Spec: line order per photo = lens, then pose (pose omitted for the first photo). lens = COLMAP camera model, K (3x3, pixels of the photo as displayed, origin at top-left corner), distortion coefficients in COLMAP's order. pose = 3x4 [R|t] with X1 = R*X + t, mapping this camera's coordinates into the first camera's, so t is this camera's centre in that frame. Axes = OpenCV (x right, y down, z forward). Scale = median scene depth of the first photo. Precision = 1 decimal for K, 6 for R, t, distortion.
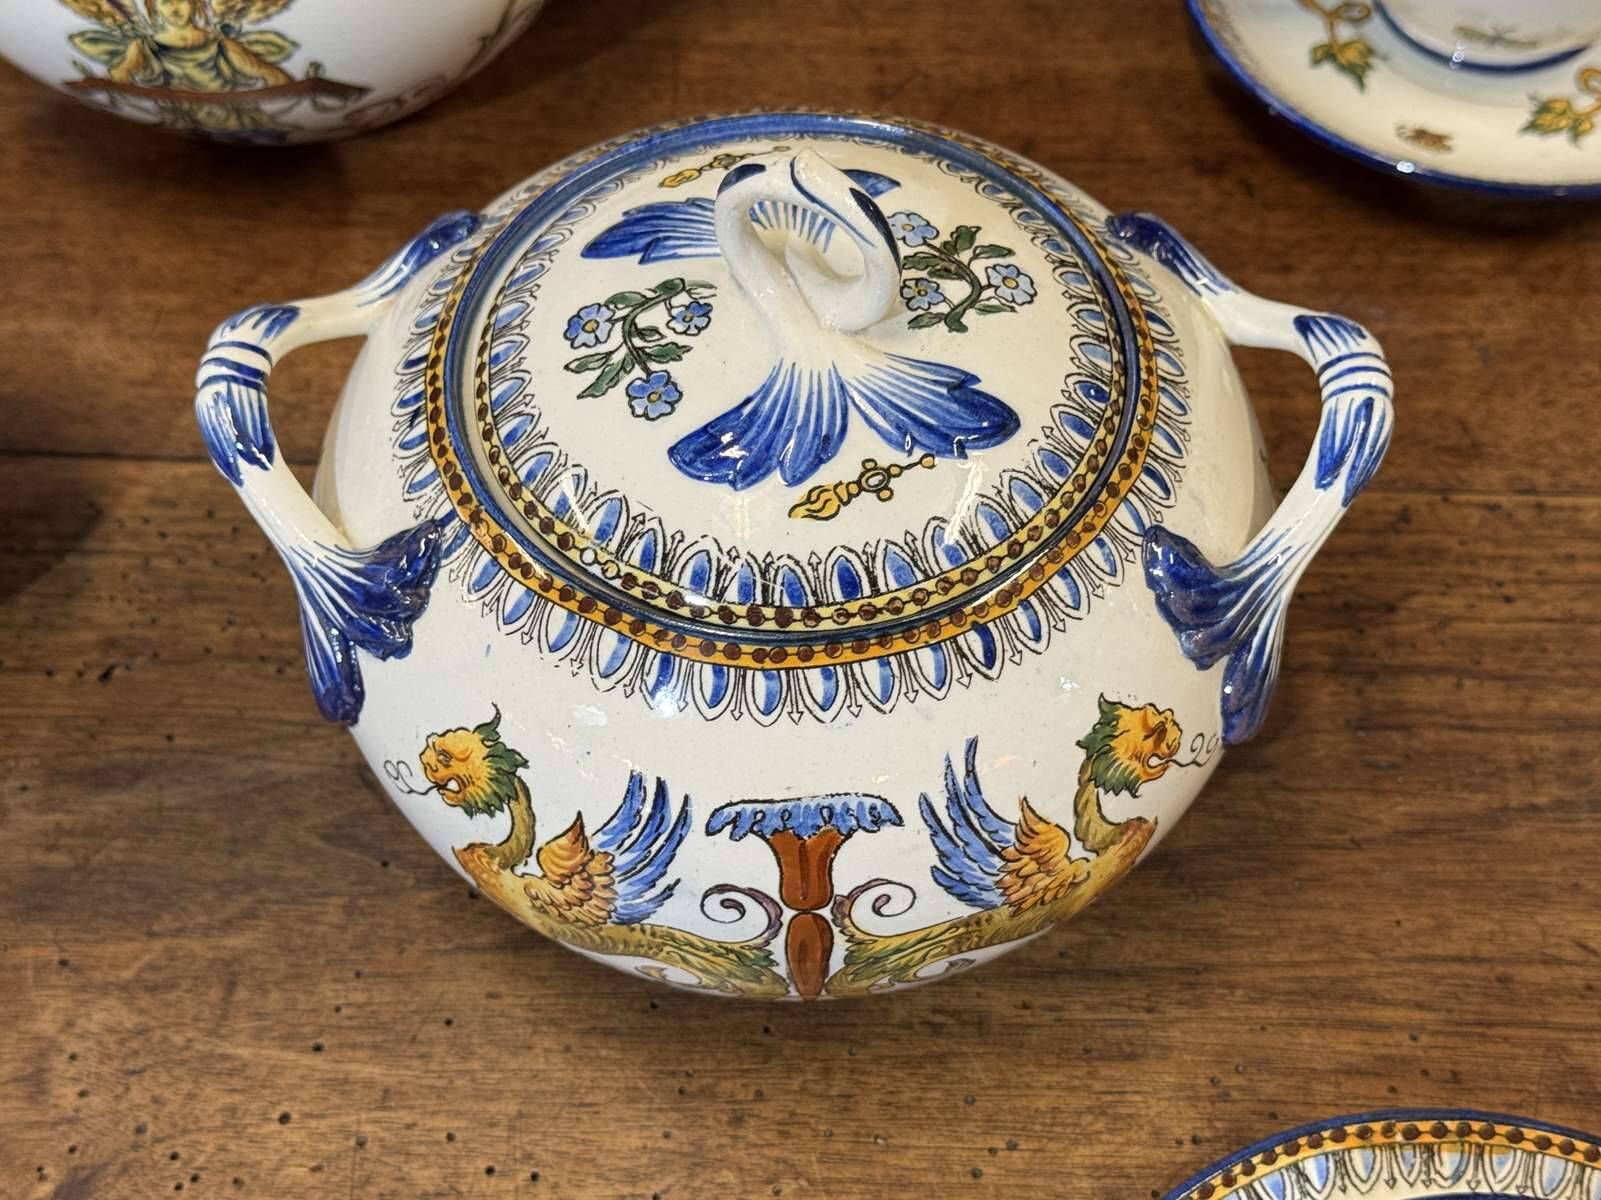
lens RADIAL K [[2515.7, 0, 799.2], [0, 2515.7, 621.7], [0, 0, 1]] dist [0.160162, -0.355486]
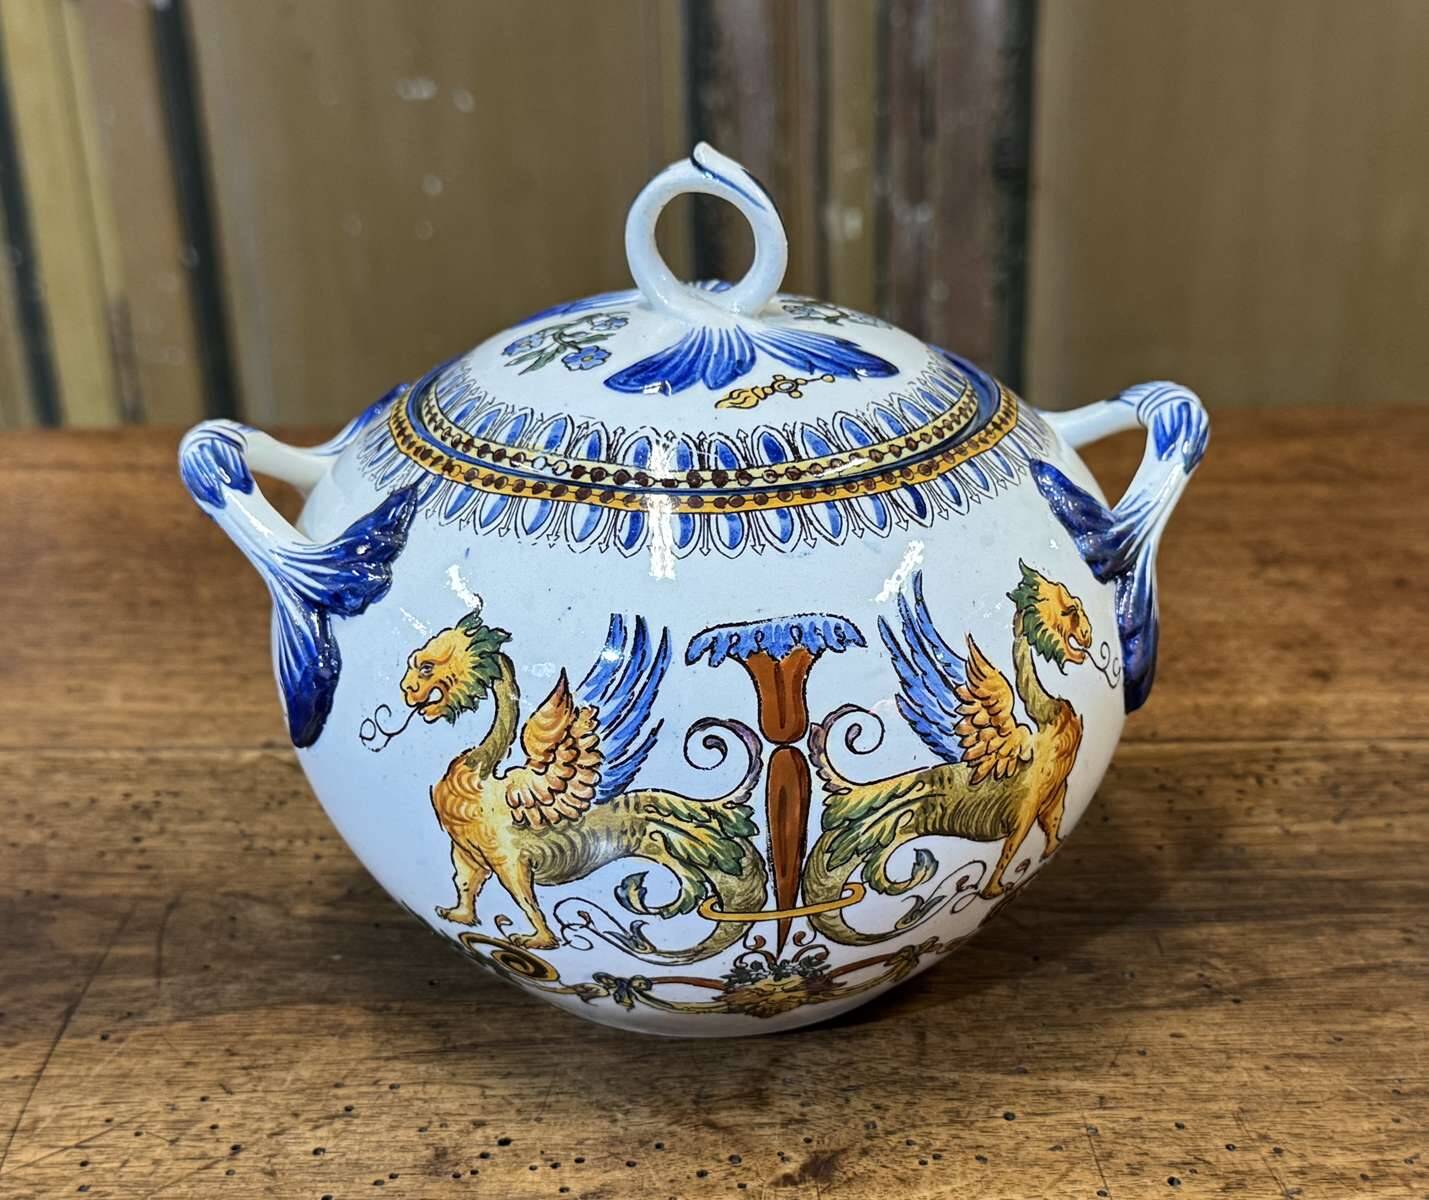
lens RADIAL K [[2146.7, 0, 750.9], [0, 2146.7, 671.6], [0, 0, 1]] dist [0.154289, -0.294569]
pose [[0.989391, -0.058370, 0.133039, -0.127097], [0.118344, 0.854971, -0.504994, 0.533436], [-0.084268, 0.515381, 0.852808, 0.217548]]
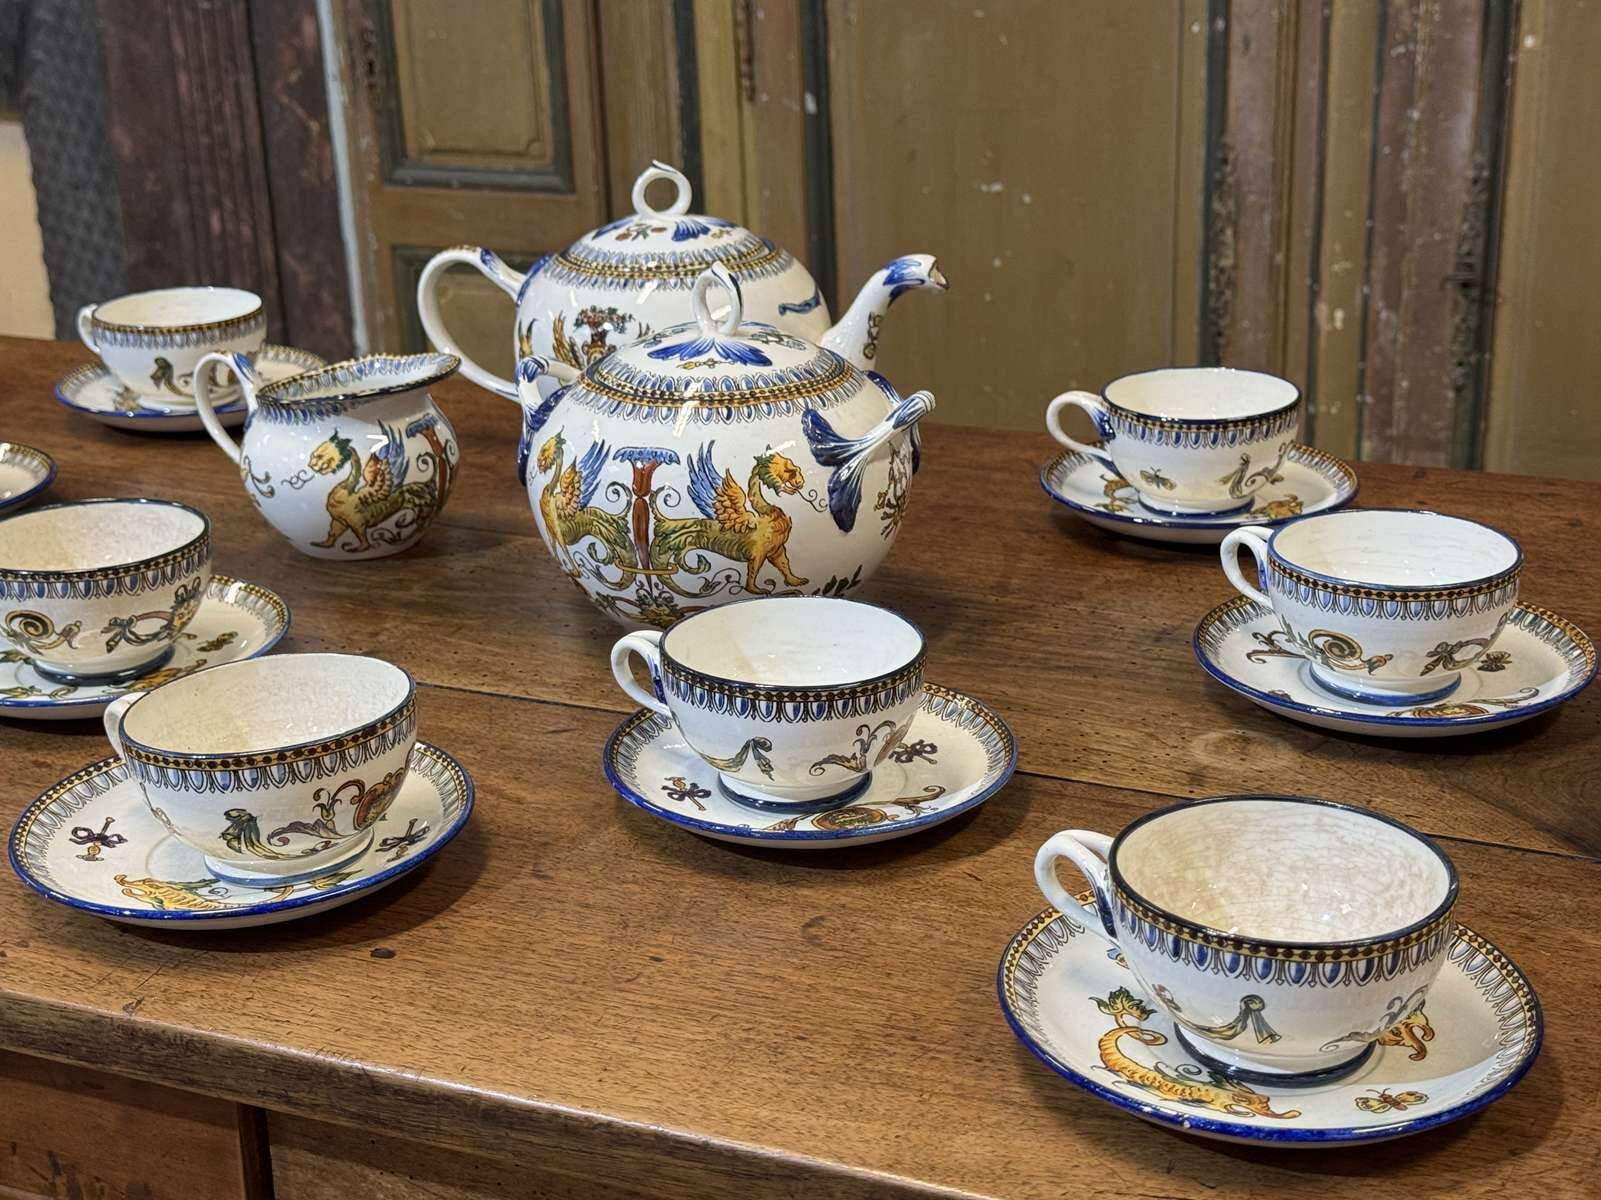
lens RADIAL K [[2339.8, 0, 803.3], [0, 2339.8, 618.6], [0, 0, 1]] dist [0.155153, -0.181817]
pose [[0.924531, 0.122440, -0.360903, 1.050388], [-0.305256, 0.804875, -0.508915, 1.398800], [0.228170, 0.580675, 0.781508, -0.798142]]
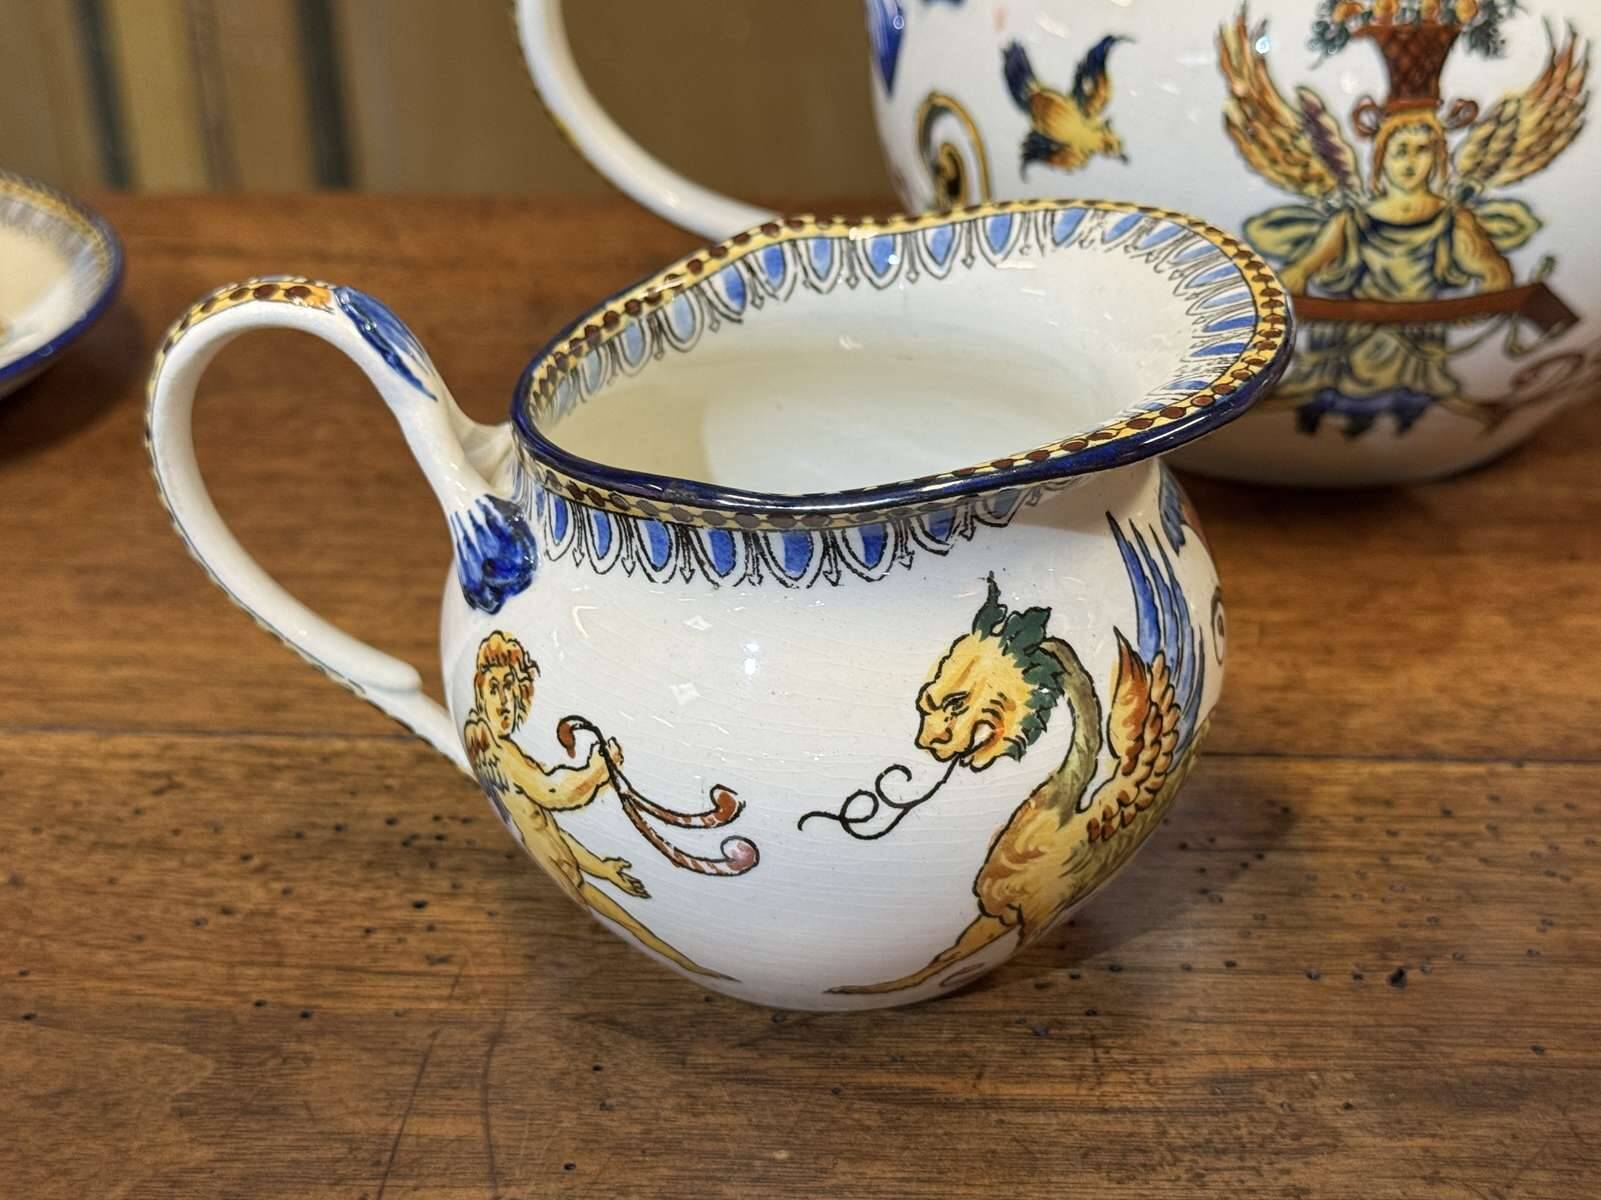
lens RADIAL K [[2515.7, 0, 799.2], [0, 2515.7, 621.7], [0, 0, 1]] dist [0.160162, -0.355486]
pose [[0.999980, 0.005475, -0.003295, -0.557679], [-0.006368, 0.896480, -0.443039, 0.304199], [0.000528, 0.443051, 0.896496, 0.468320]]
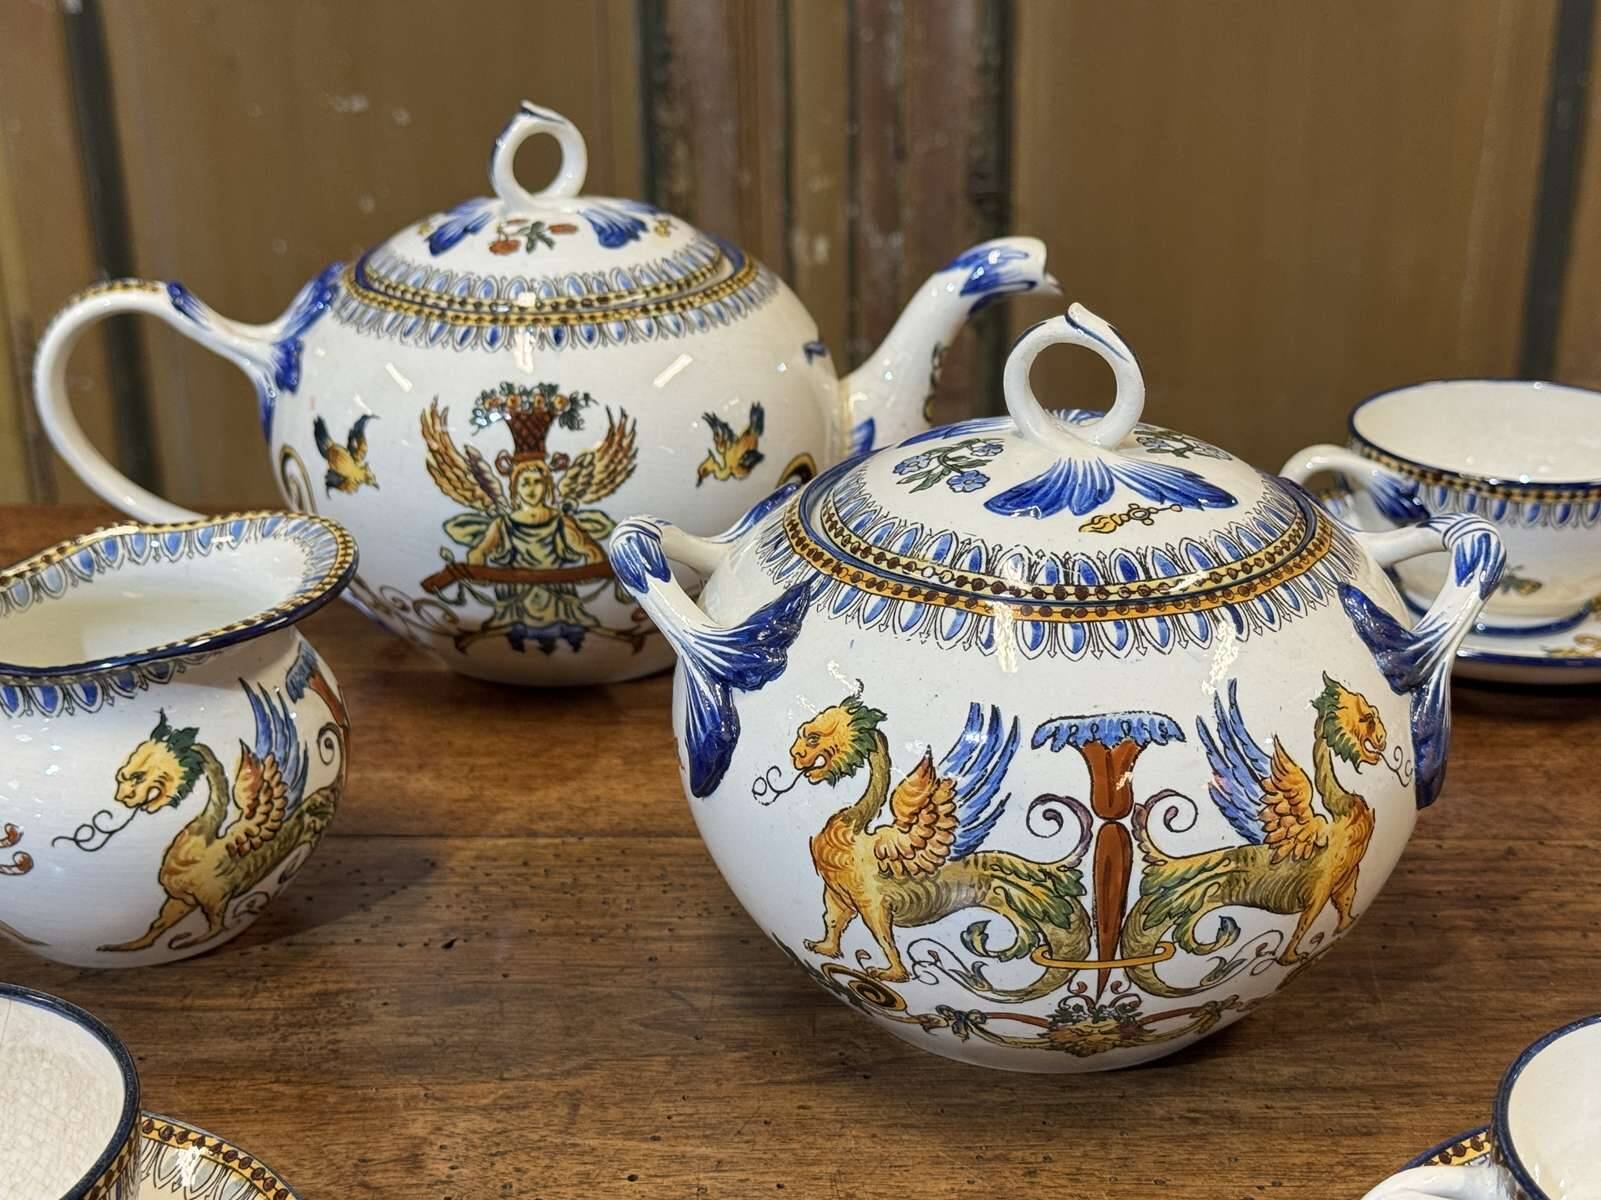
lens RADIAL K [[2493.1, 0, 806.8], [0, 2493.1, 621.3], [0, 0, 1]] dist [0.149205, -0.134314]
pose [[0.999430, -0.004374, 0.033478, -0.187406], [0.021808, 0.840602, -0.541213, 0.691826], [-0.025774, 0.541635, 0.840219, -0.092066]]
